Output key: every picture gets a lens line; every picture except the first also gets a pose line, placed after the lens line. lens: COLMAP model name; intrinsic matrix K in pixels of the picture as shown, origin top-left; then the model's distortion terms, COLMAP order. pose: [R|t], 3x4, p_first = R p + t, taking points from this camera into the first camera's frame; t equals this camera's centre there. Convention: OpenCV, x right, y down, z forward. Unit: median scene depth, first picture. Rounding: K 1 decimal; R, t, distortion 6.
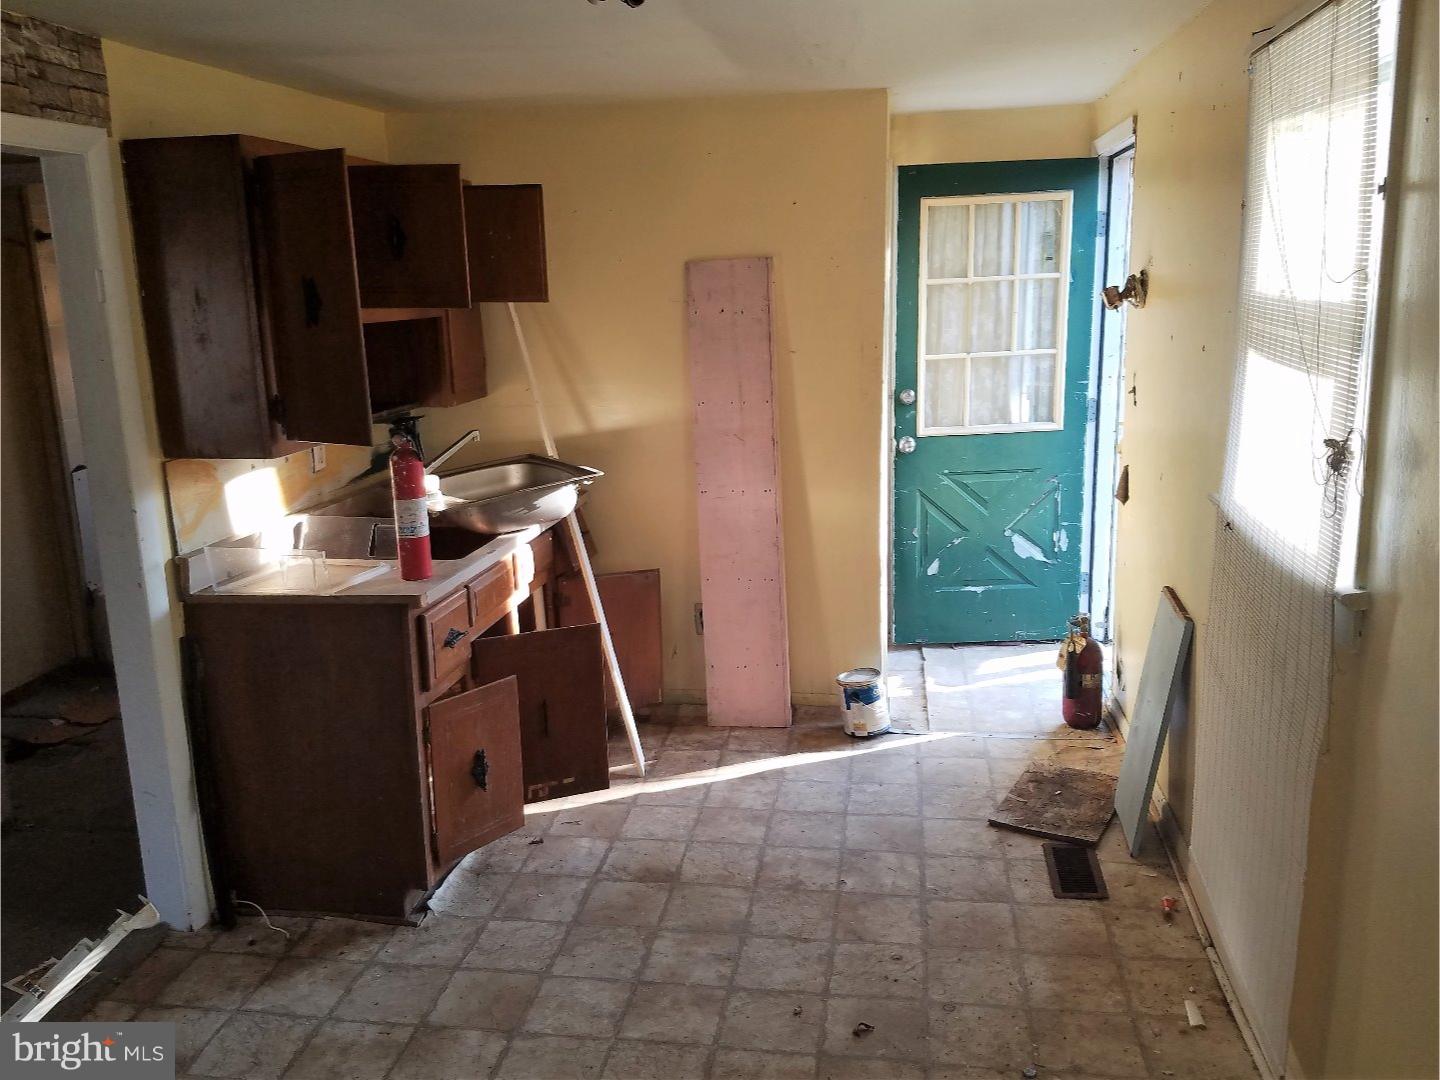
lens RADIAL K [[1129.5, 0, 720.0], [0, 1129.5, 540.0], [0, 0, 1]] dist [-0.002334, -0.059448]
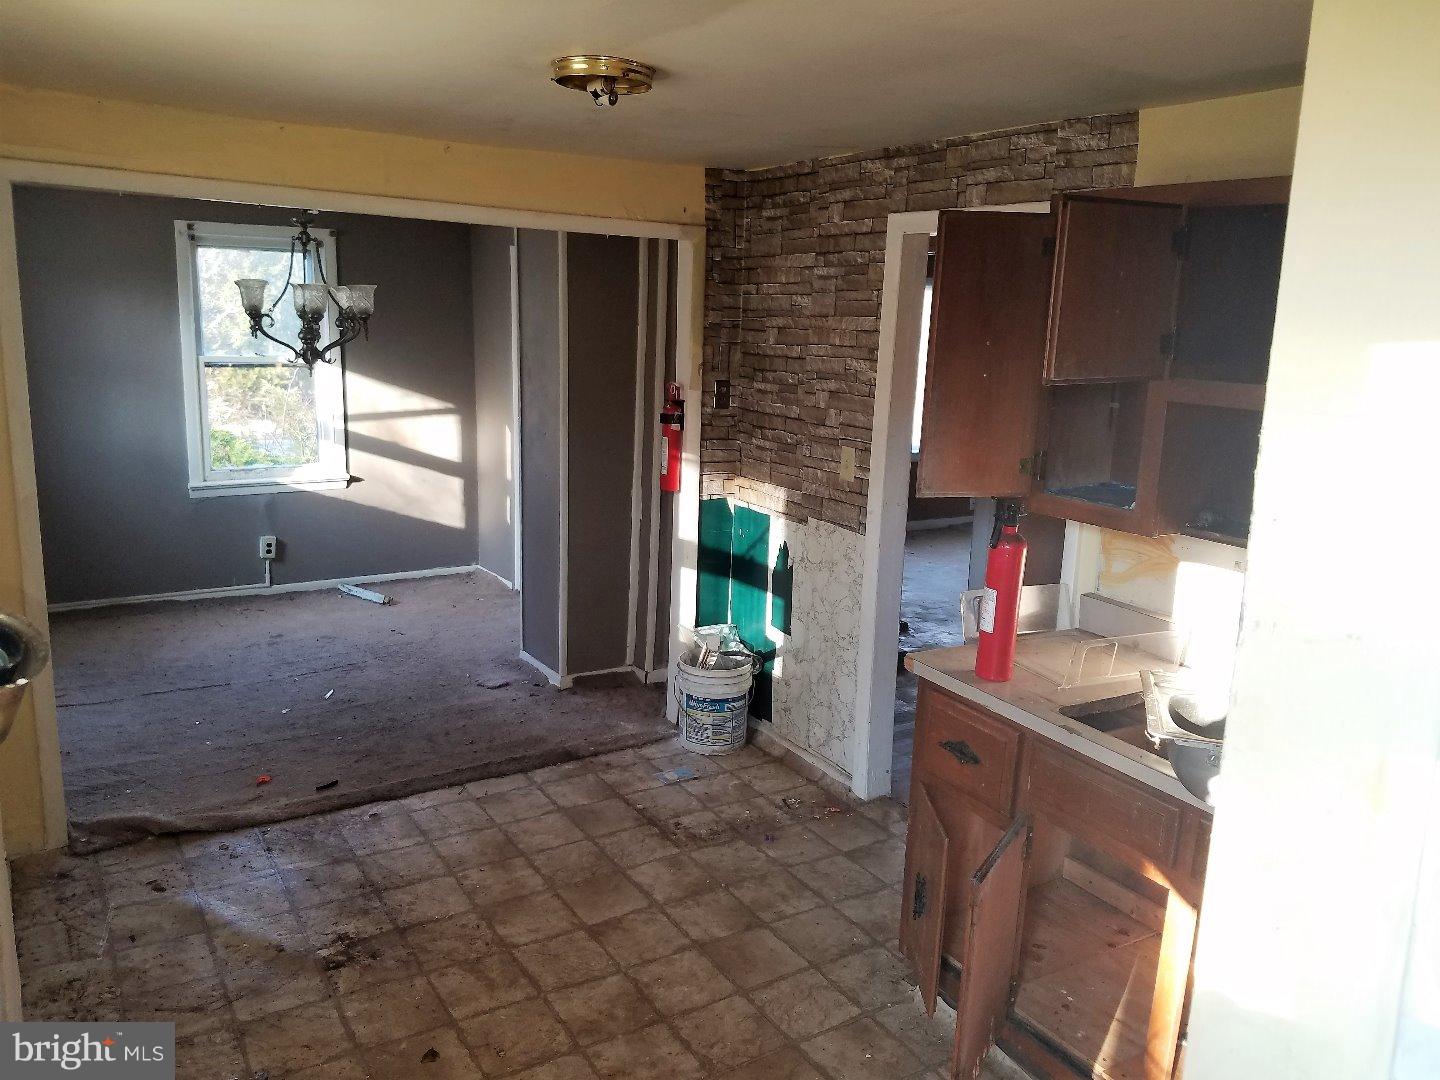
lens RADIAL K [[1129.5, 0, 720.0], [0, 1129.5, 540.0], [0, 0, 1]] dist [-0.002334, -0.059448]
pose [[-0.762888, 0.131627, -0.632990, 0.509462], [-0.161415, 0.909275, 0.383619, -0.428843], [0.626057, 0.394833, -0.672428, 1.661424]]
